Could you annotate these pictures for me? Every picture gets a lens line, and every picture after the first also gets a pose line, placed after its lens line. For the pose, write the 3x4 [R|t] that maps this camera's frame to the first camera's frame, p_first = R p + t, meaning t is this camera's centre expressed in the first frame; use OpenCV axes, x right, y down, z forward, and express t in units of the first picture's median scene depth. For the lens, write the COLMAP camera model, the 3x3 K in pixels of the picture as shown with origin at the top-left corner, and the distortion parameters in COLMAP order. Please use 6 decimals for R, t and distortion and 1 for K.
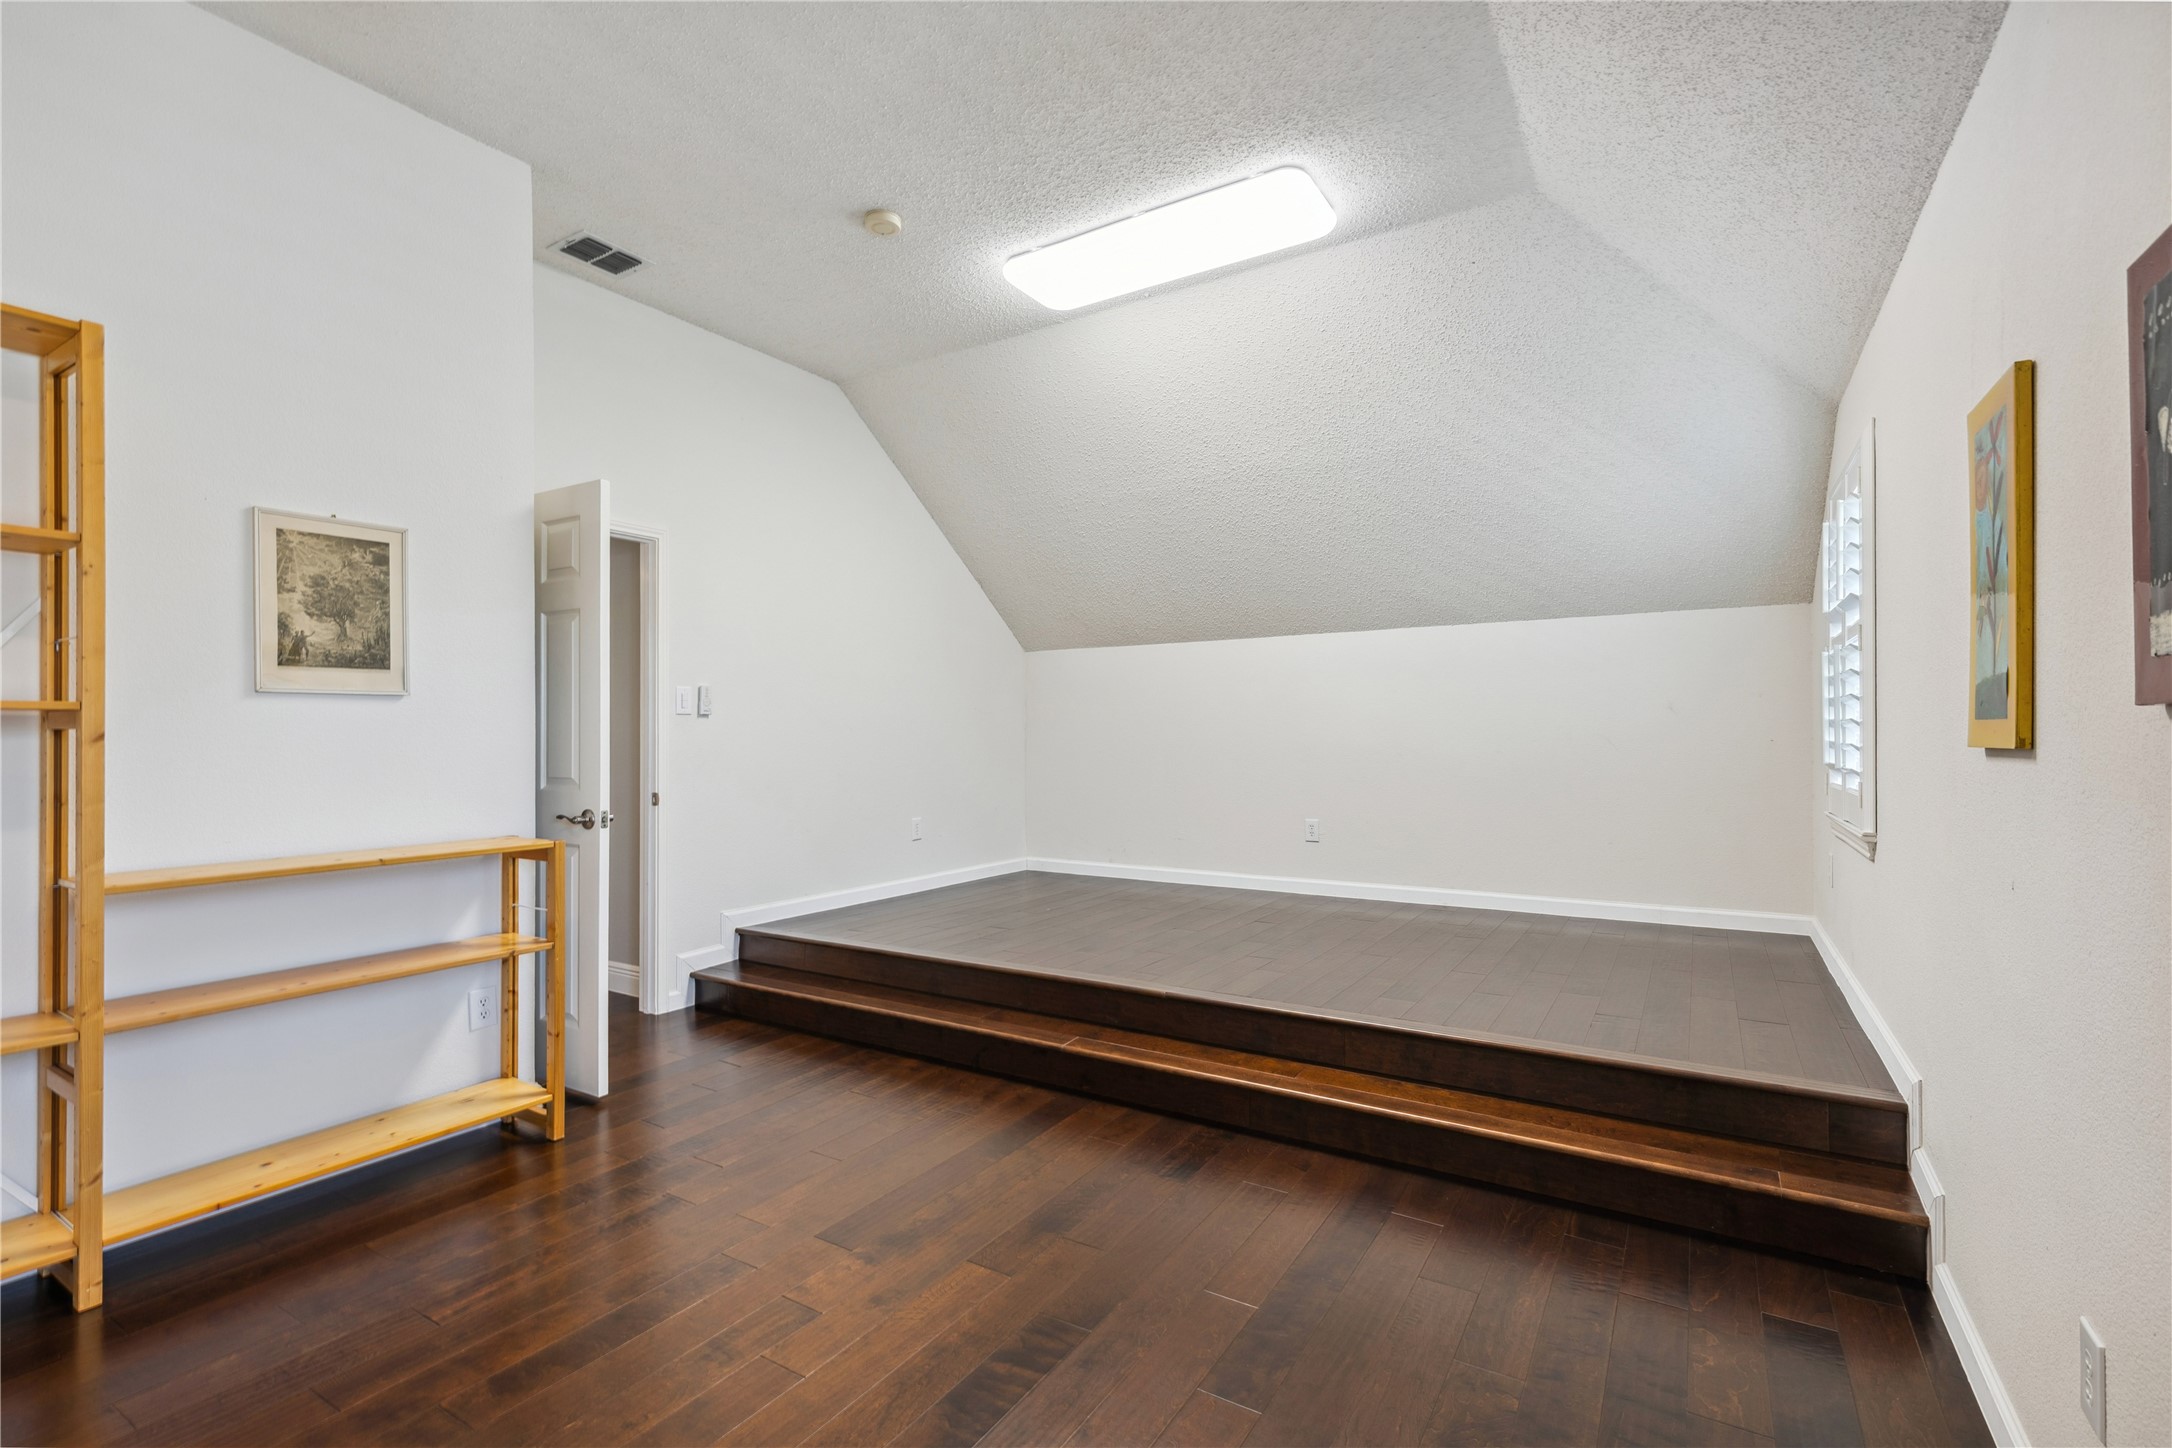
lens RADIAL K [[973.0, 0, 1076.9], [0, 973.0, 731.8], [0, 0, 1]] dist [0.015237, -0.007255]
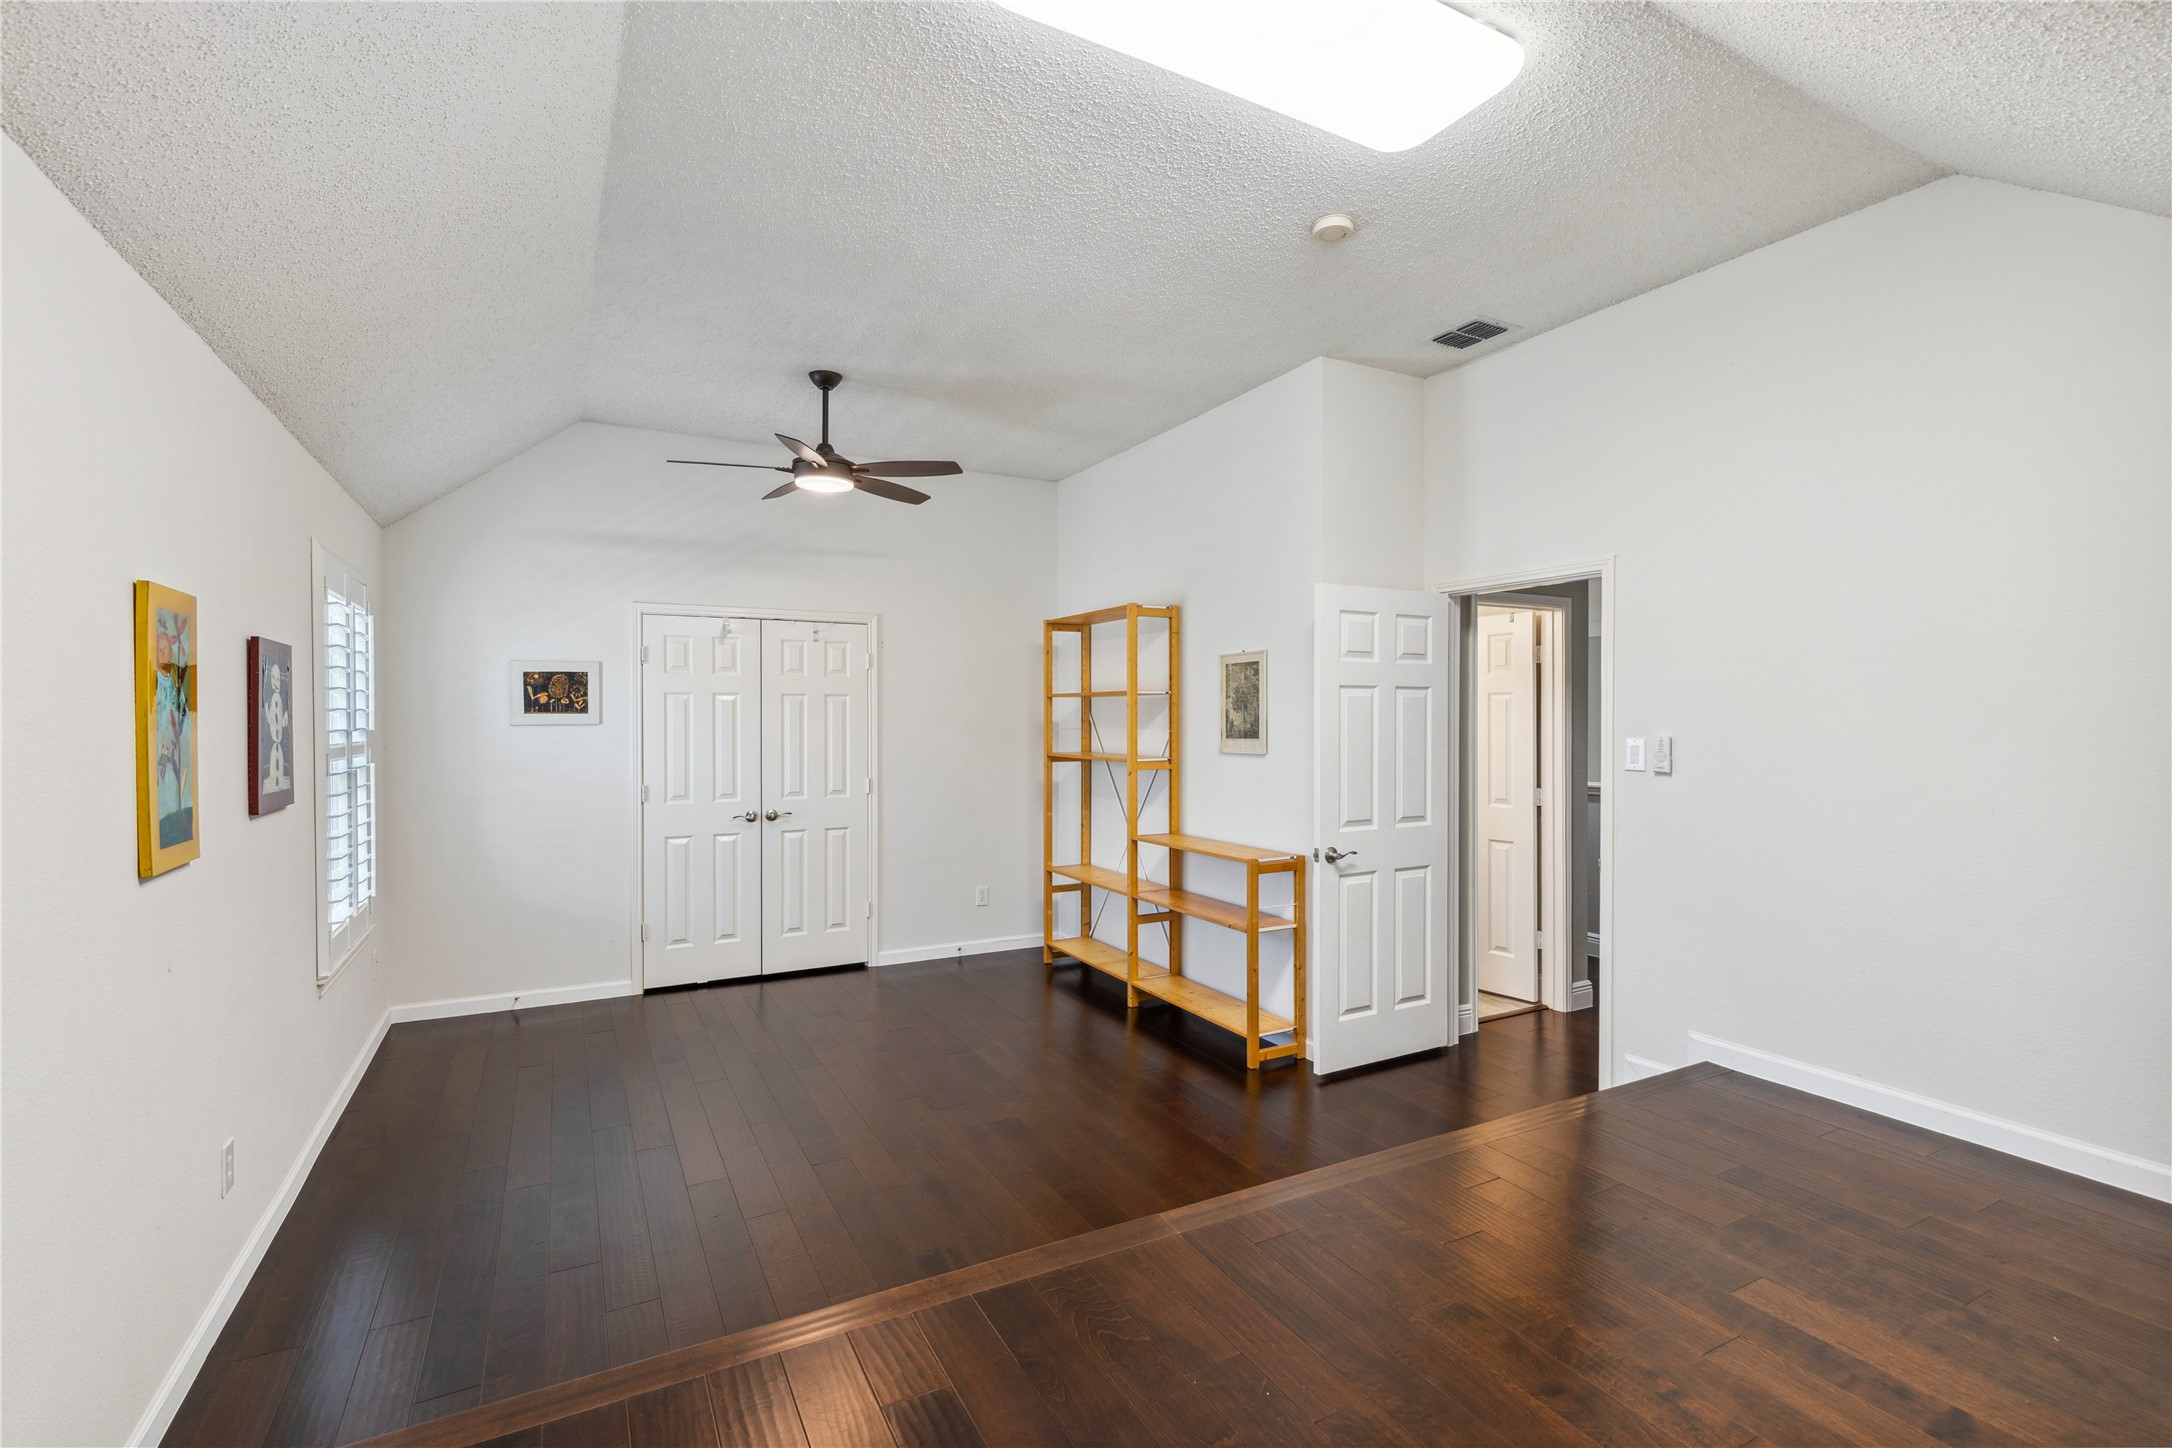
lens RADIAL K [[973.0, 0, 1076.9], [0, 973.0, 731.8], [0, 0, 1]] dist [0.015237, -0.007255]
pose [[-0.480817, 0.015178, -0.876690, 0.879753], [0.001091, 0.999860, 0.016712, -0.106818], [0.876820, 0.007079, -0.480766, 1.566981]]
